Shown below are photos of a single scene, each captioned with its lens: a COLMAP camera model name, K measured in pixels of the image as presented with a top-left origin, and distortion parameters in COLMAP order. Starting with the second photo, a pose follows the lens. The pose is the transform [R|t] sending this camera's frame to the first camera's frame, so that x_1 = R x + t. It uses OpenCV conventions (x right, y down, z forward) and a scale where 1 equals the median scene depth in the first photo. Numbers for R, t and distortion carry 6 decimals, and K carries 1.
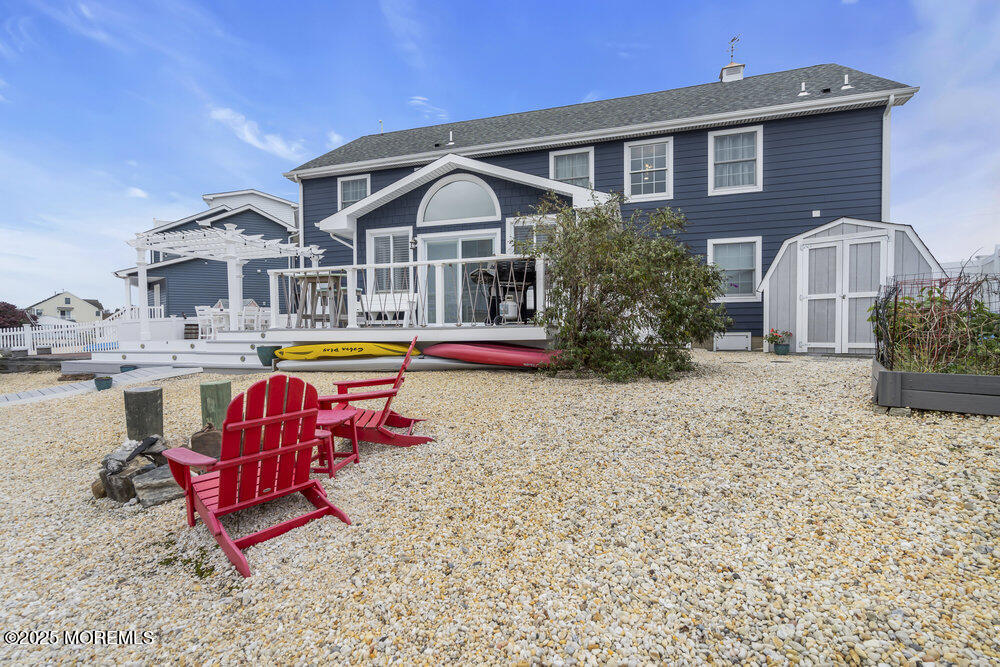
lens RADIAL K [[461.6, 0, 498.0], [0, 461.6, 347.3], [0, 0, 1]] dist [-0.002235, -0.000531]
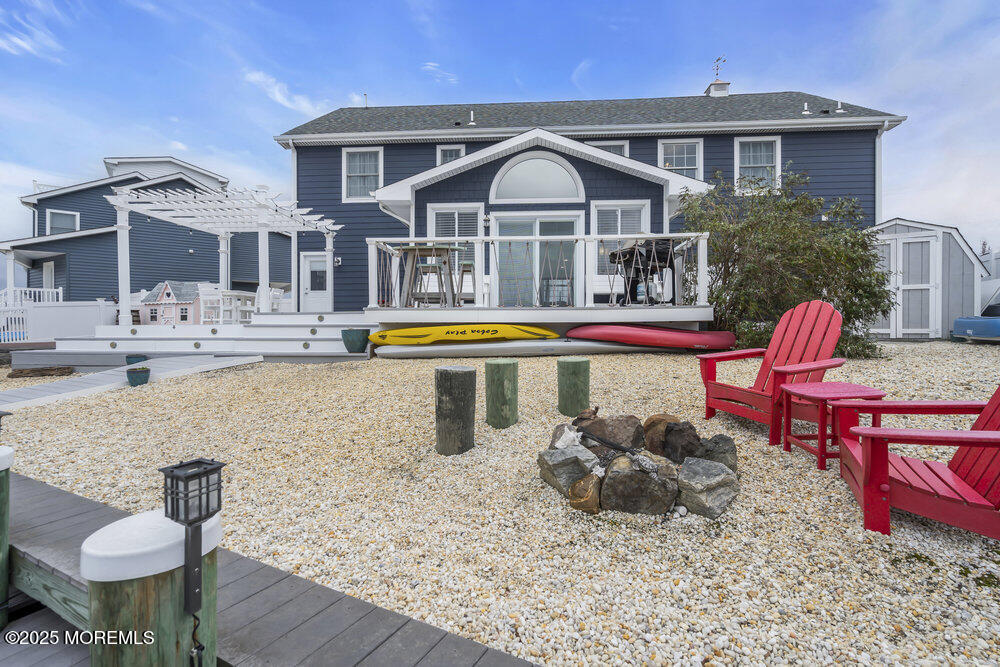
lens RADIAL K [[456.3, 0, 498.5], [0, 456.3, 333.4], [0, 0, 1]] dist [-0.001890, 0.000238]
pose [[0.972187, 0.004137, 0.234170, -0.366324], [0.001790, 0.999684, -0.025092, 0.022015], [-0.234200, 0.024813, 0.971872, 0.109580]]
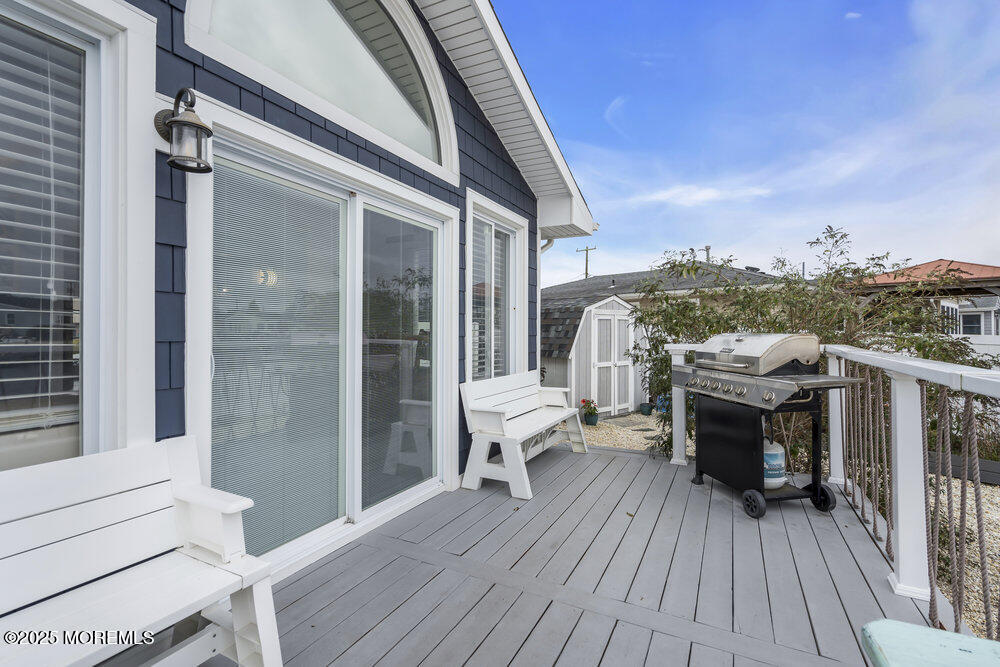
lens RADIAL K [[462.5, 0, 501.2], [0, 462.5, 328.2], [0, 0, 1]] dist [-0.000697, 0.000008]
pose [[0.161149, 0.011272, 0.986866, -0.320531], [0.029017, 0.999448, -0.016154, -0.147267], [-0.986503, 0.031239, 0.160733, 0.849425]]
